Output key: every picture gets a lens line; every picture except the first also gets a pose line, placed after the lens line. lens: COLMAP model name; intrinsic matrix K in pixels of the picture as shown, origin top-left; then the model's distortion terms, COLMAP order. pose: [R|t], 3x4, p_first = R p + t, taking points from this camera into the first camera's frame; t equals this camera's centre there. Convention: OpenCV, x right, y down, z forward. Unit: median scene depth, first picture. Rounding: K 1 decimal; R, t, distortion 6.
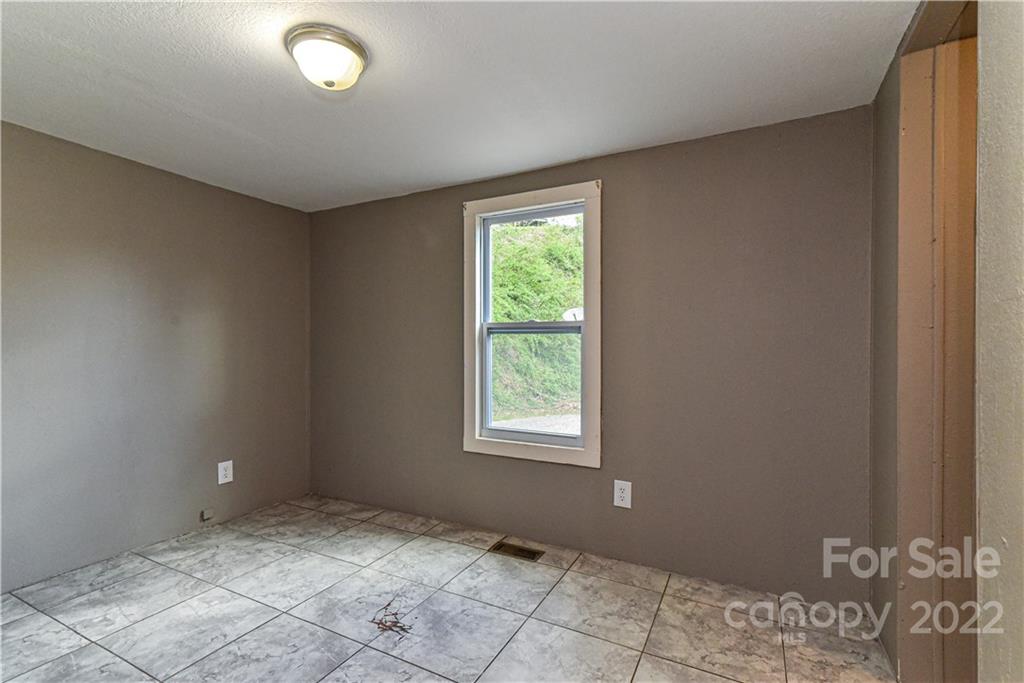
lens RADIAL K [[474.7, 0, 507.4], [0, 474.7, 346.2], [0, 0, 1]] dist [0.002964, 0.000061]
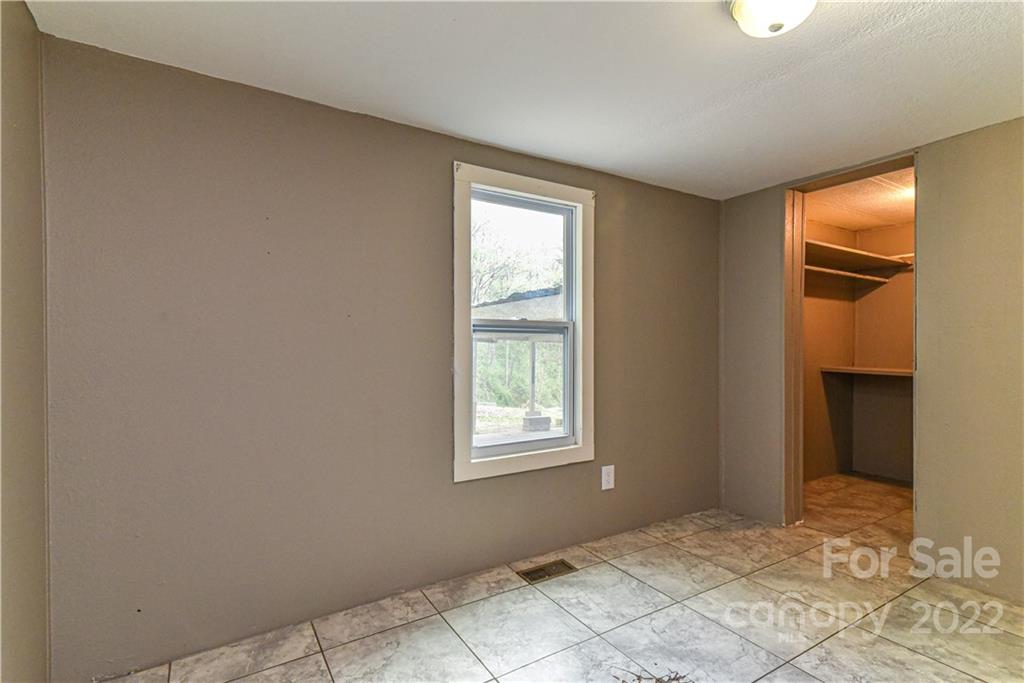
lens RADIAL K [[474.7, 0, 507.4], [0, 474.7, 346.2], [0, 0, 1]] dist [0.002964, 0.000061]
pose [[0.511040, -0.004576, 0.859545, -0.826941], [0.003432, 0.999989, 0.003283, -0.004589], [-0.859550, 0.001273, 0.511050, 0.615182]]
